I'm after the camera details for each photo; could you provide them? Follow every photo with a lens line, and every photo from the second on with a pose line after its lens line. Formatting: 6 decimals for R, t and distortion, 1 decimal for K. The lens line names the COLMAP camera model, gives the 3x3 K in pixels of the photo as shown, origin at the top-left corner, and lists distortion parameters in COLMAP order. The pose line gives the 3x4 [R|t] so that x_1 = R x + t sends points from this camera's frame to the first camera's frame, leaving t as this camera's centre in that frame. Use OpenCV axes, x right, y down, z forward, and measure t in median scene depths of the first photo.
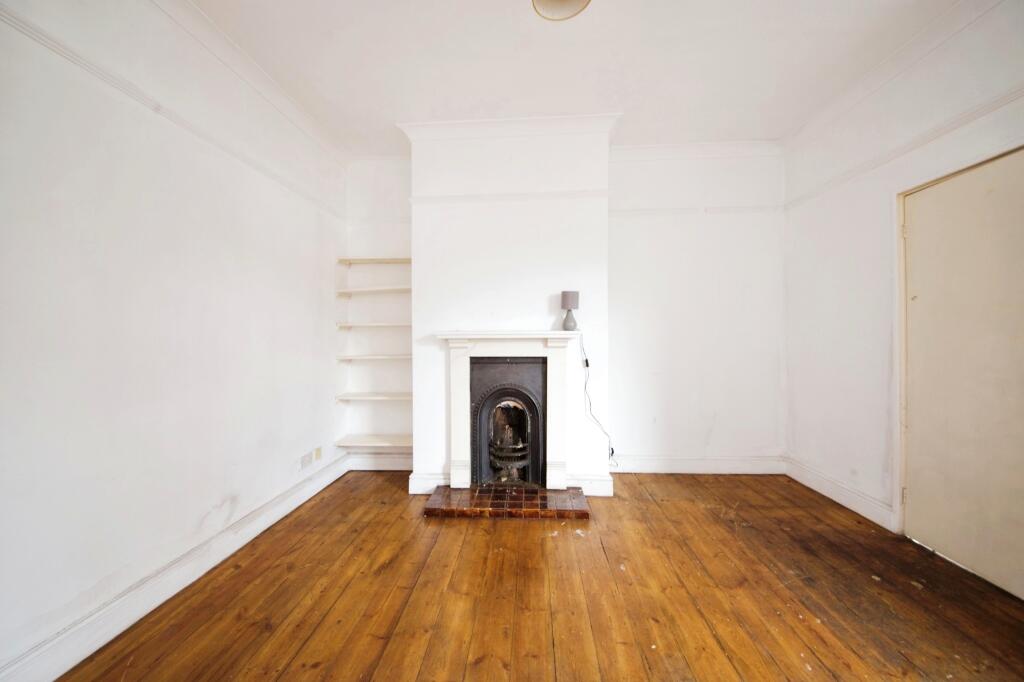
lens RADIAL K [[375.0, 0, 511.1], [0, 375.0, 334.9], [0, 0, 1]] dist [0.036773, -0.028785]
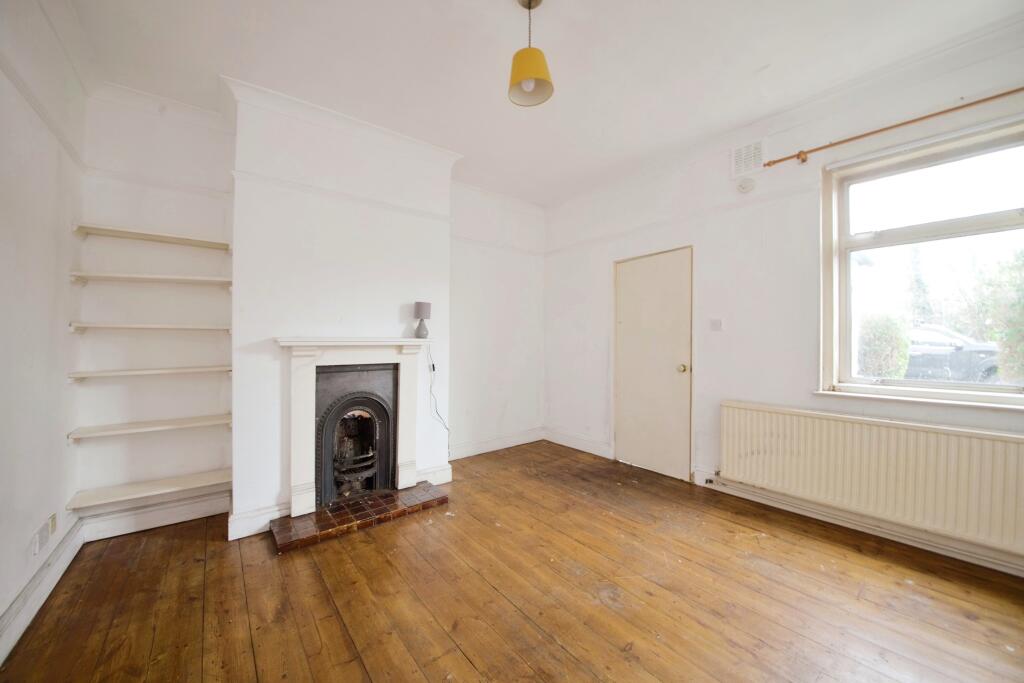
lens RADIAL K [[375.0, 0, 511.1], [0, 375.0, 335.4], [0, 0, 1]] dist [0.036773, -0.028785]
pose [[0.752082, 0.015512, 0.658887, -0.362448], [-0.007151, 0.999856, -0.015378, -0.004423], [-0.659030, 0.006854, 0.752085, 0.006396]]
